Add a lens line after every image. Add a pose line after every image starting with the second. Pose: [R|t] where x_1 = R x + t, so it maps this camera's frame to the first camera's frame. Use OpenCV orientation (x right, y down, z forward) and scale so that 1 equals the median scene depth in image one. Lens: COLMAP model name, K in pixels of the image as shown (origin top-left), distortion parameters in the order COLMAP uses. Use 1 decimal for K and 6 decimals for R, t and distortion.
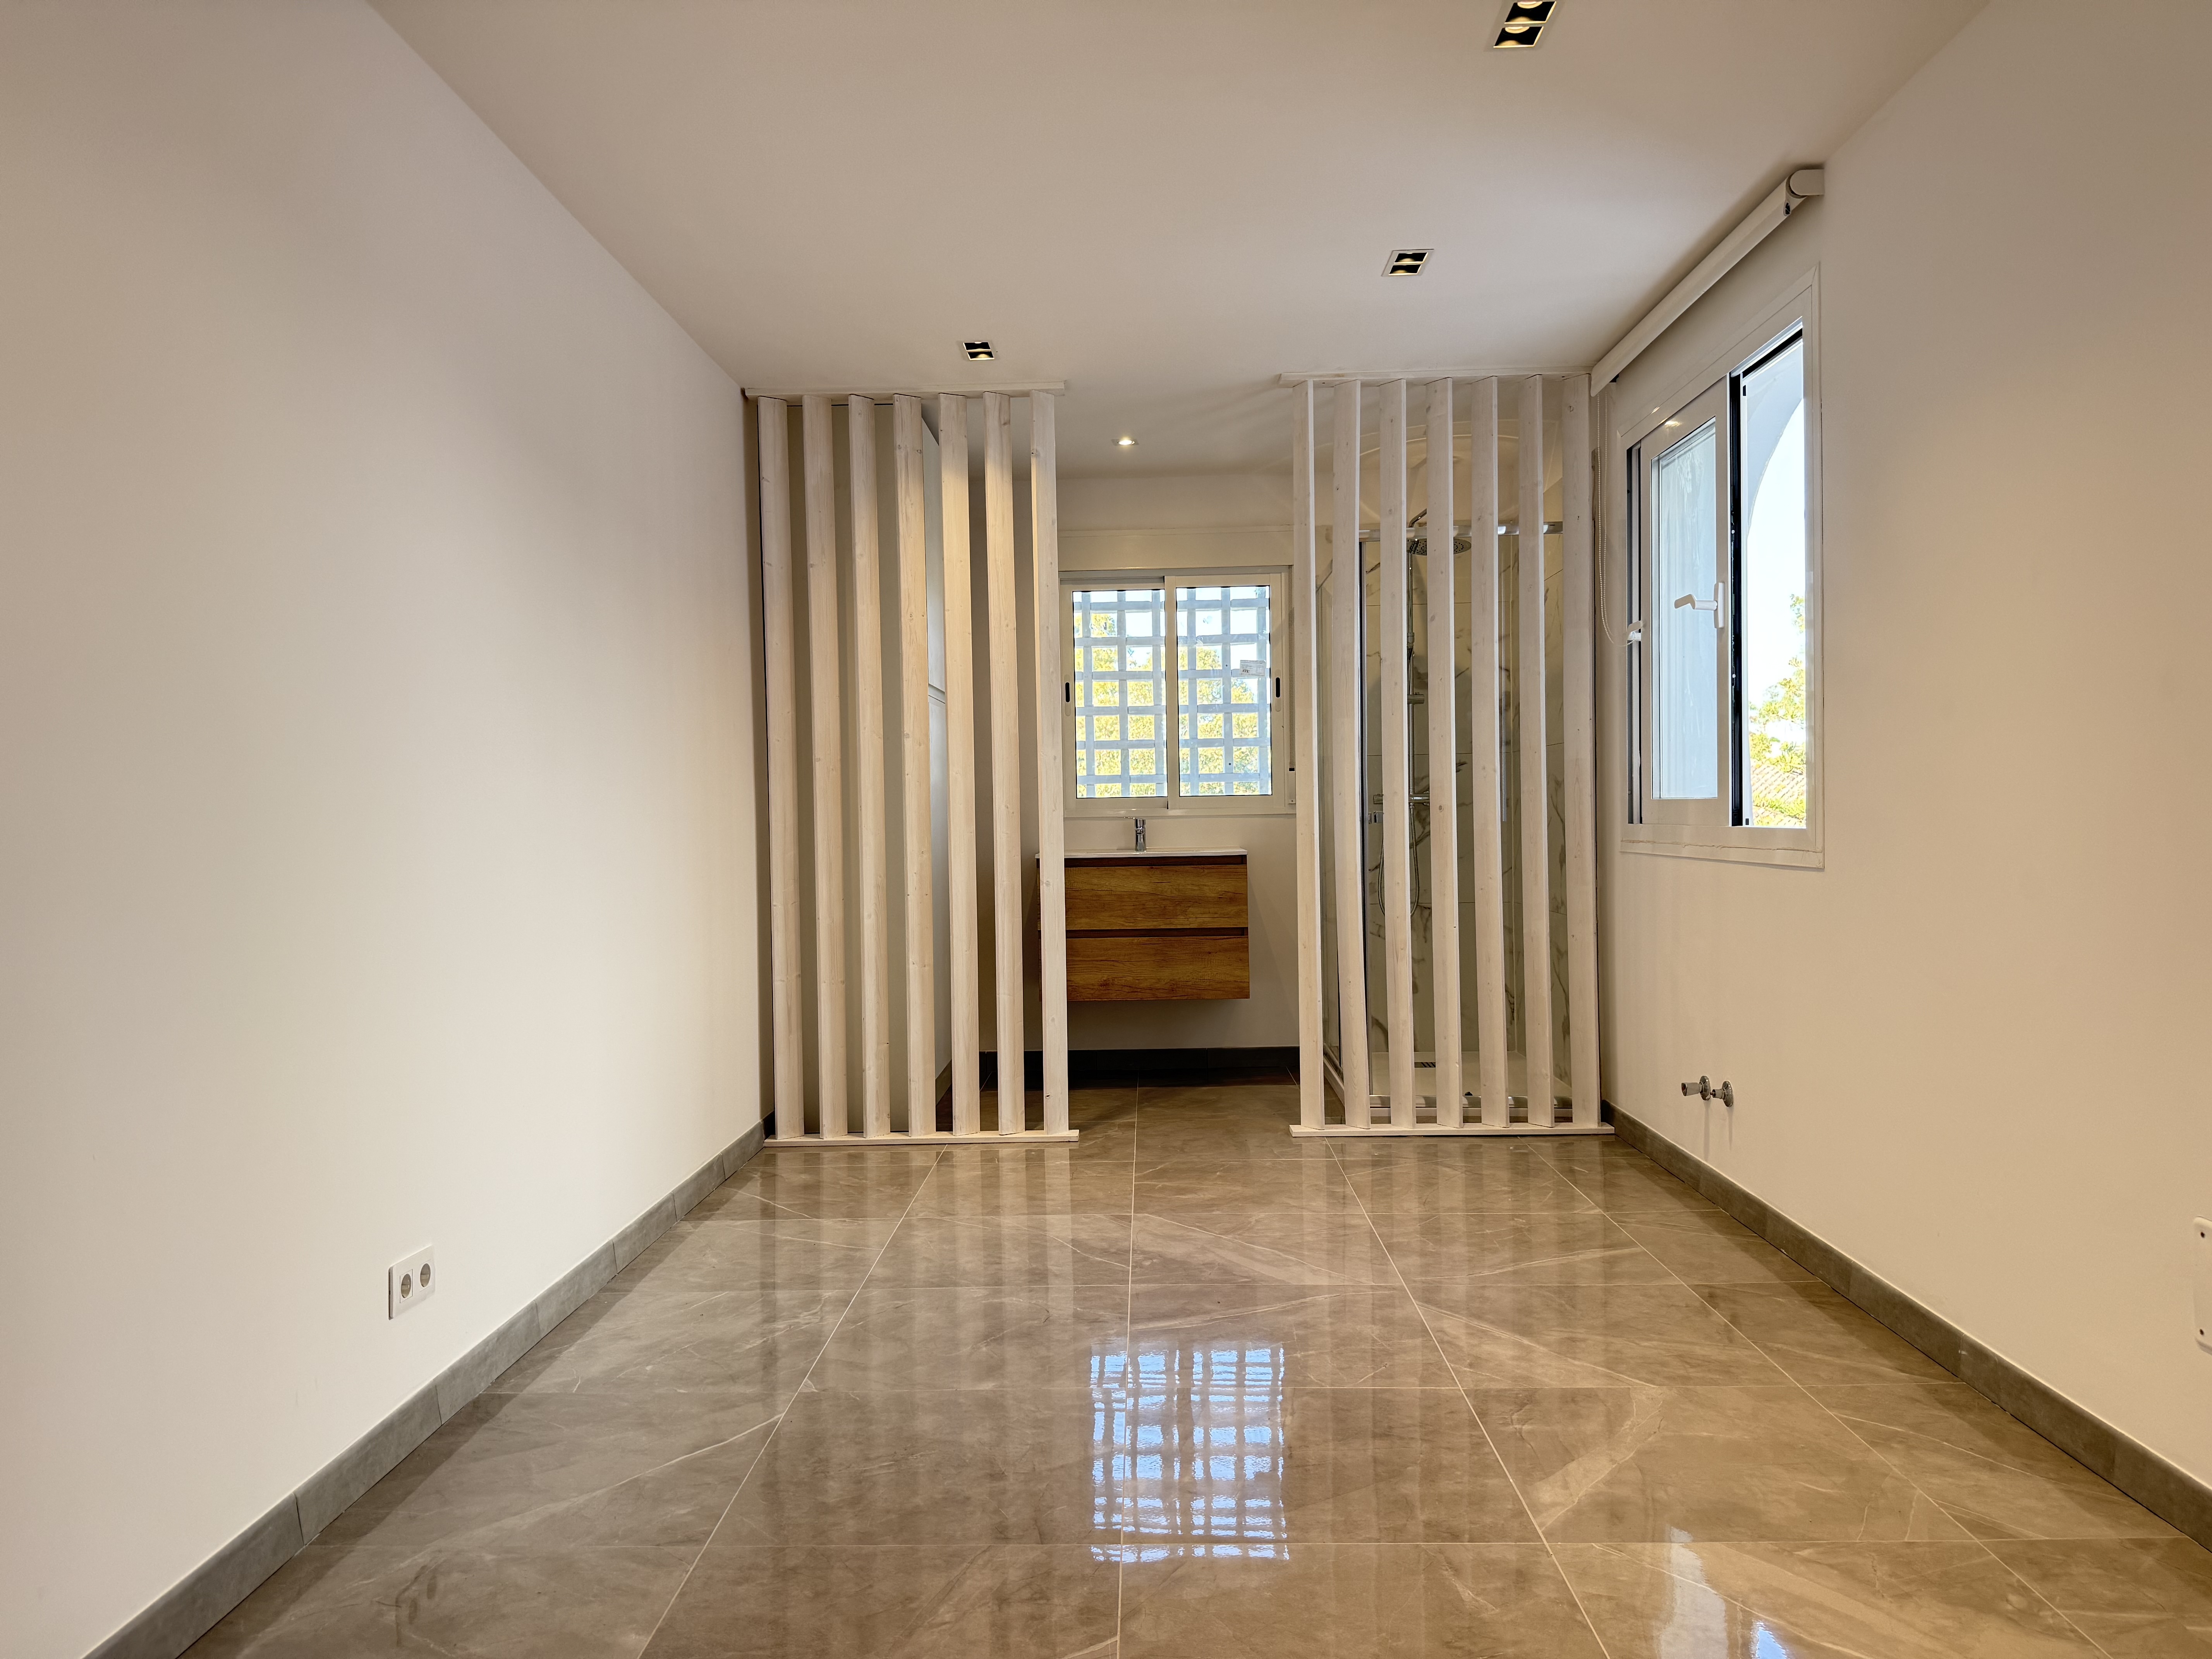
lens RADIAL K [[1542.5, 0, 1091.9], [0, 1542.5, 835.1], [0, 0, 1]] dist [0.065349, -0.102977]
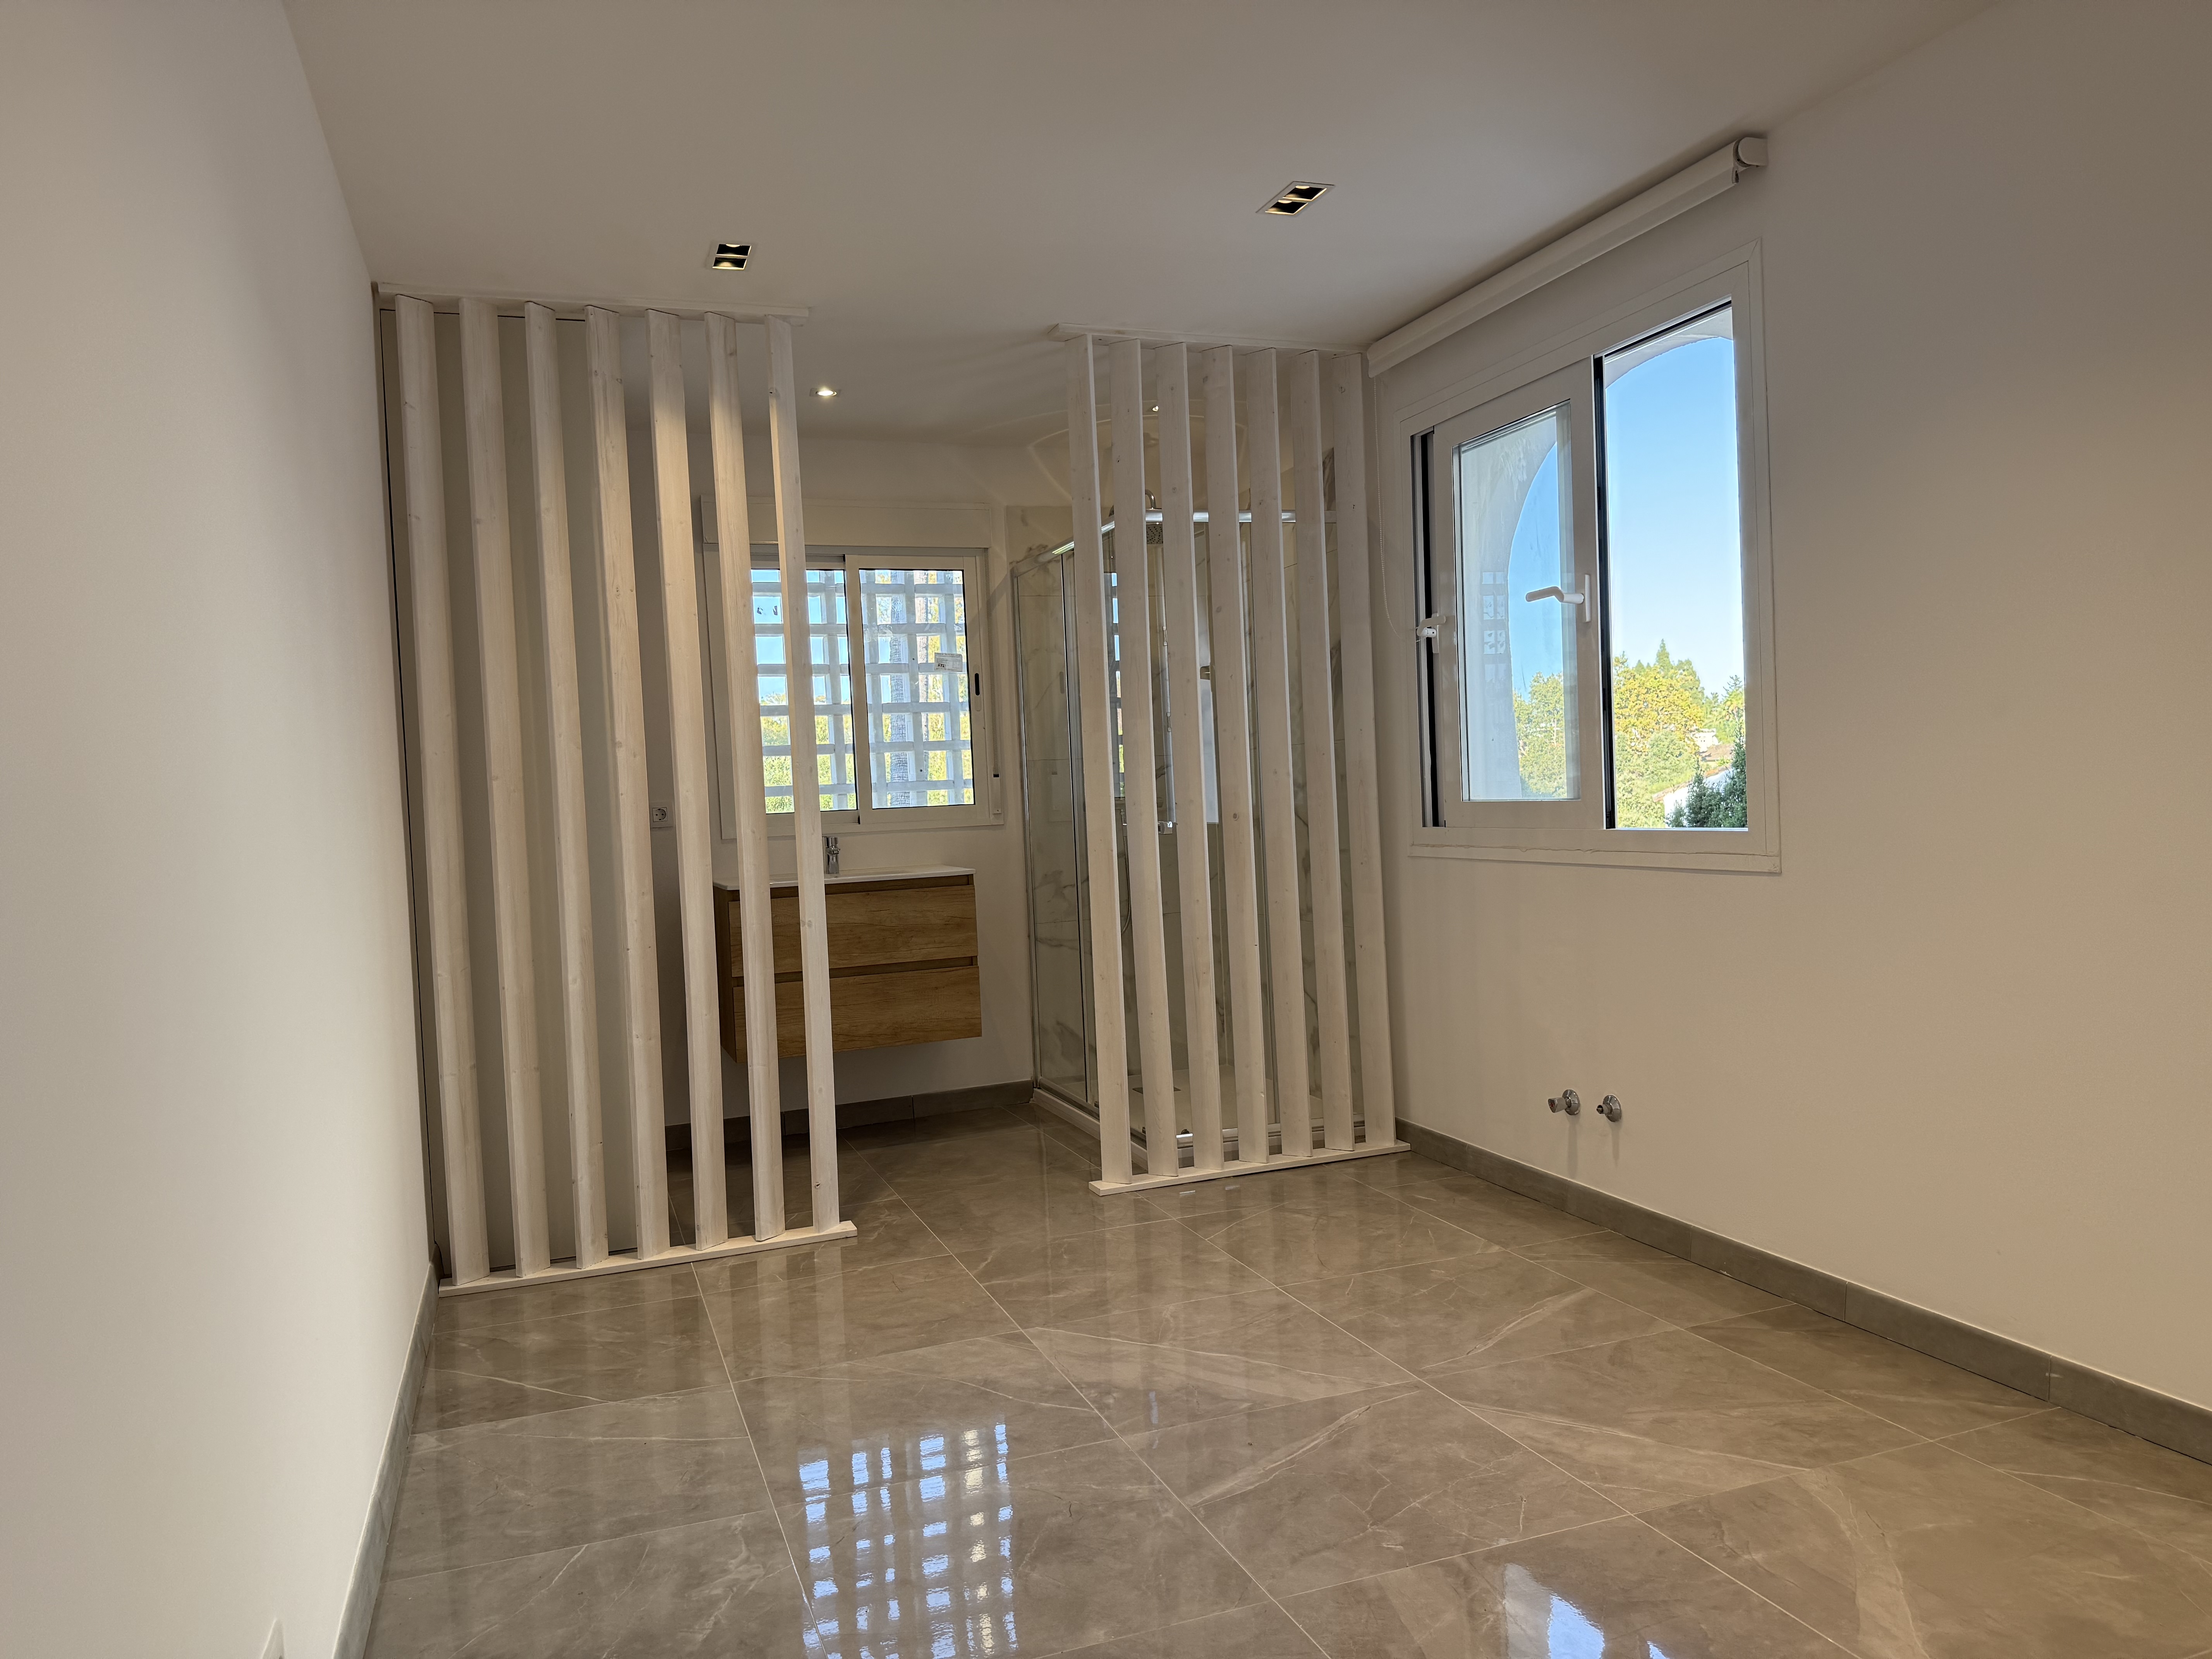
lens RADIAL K [[1536.5, 0, 1106.0], [0, 1536.5, 829.5], [0, 0, 1]] dist [0.038520, -0.049105]
pose [[0.925067, -0.034310, 0.378251, -0.188868], [0.034891, 0.999377, 0.005320, -0.017114], [-0.378198, 0.008276, 0.925688, 0.188972]]
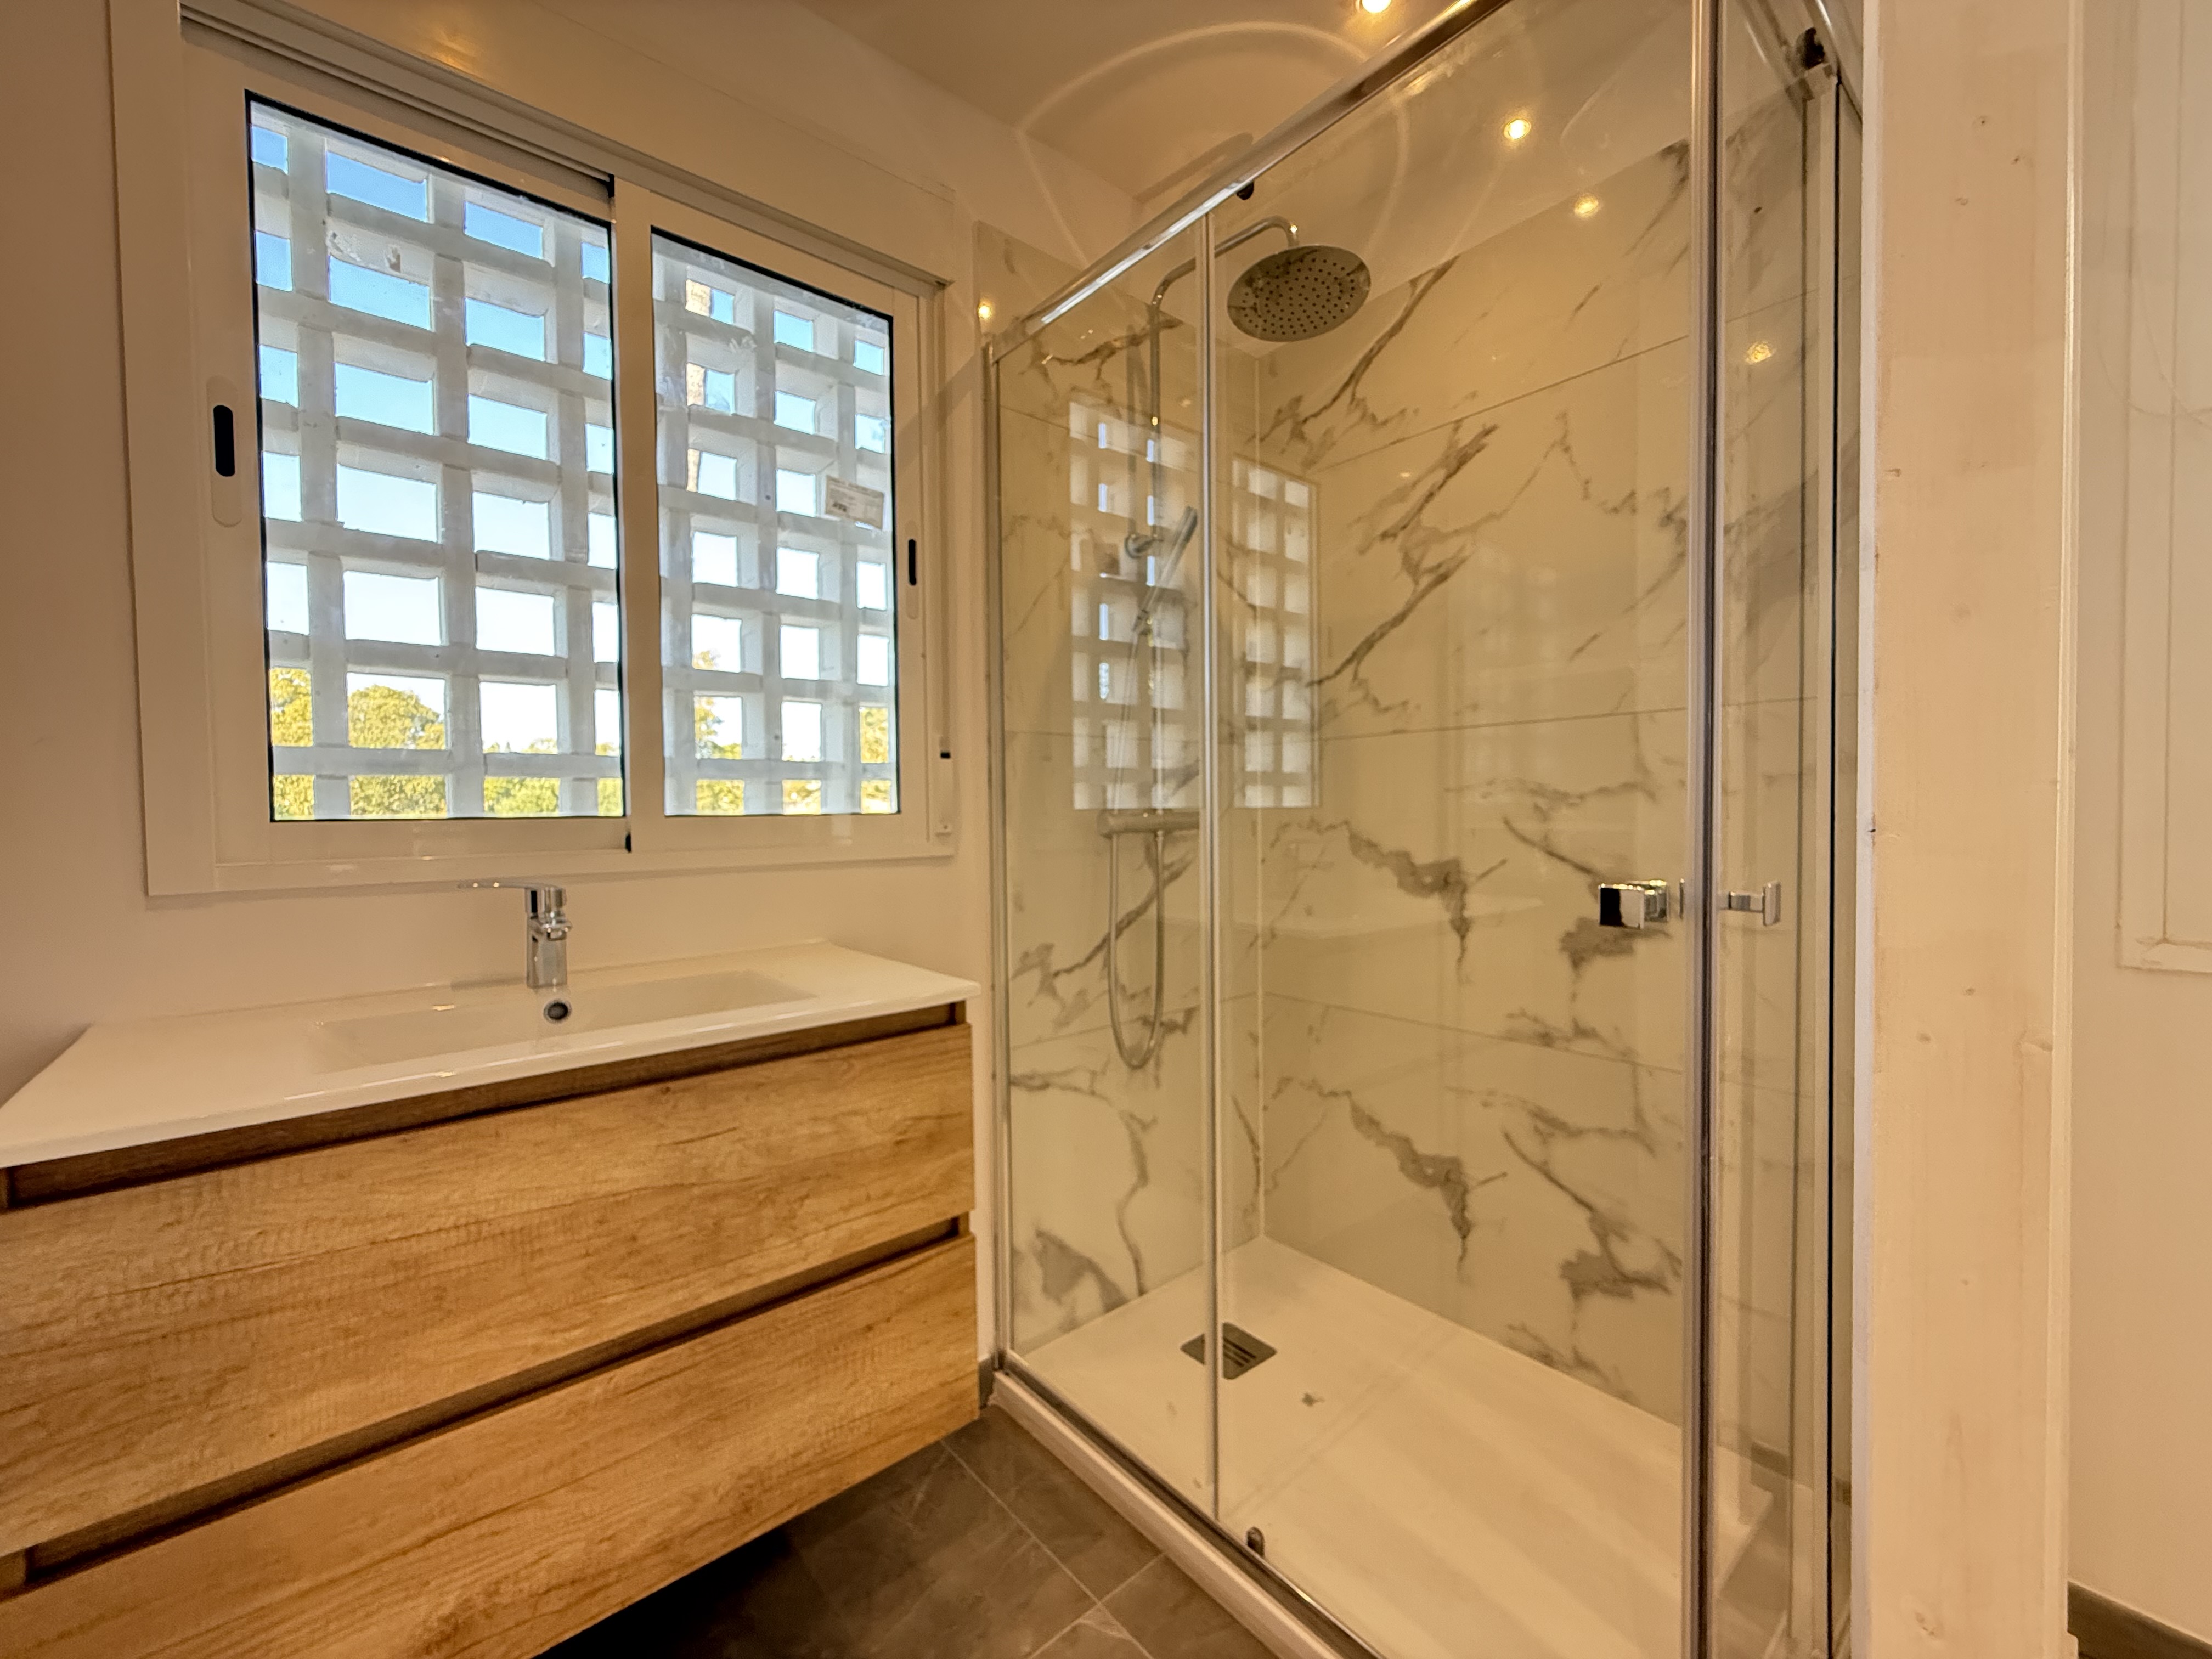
lens RADIAL K [[885.1, 0, 1104.0], [0, 885.1, 827.5], [0, 0, 1]] dist [-0.000858, 0.000382]
pose [[0.734336, -0.008469, 0.678734, -0.010236], [0.005503, 0.999964, 0.006523, -0.029385], [-0.678764, -0.001056, 0.734355, 0.986360]]
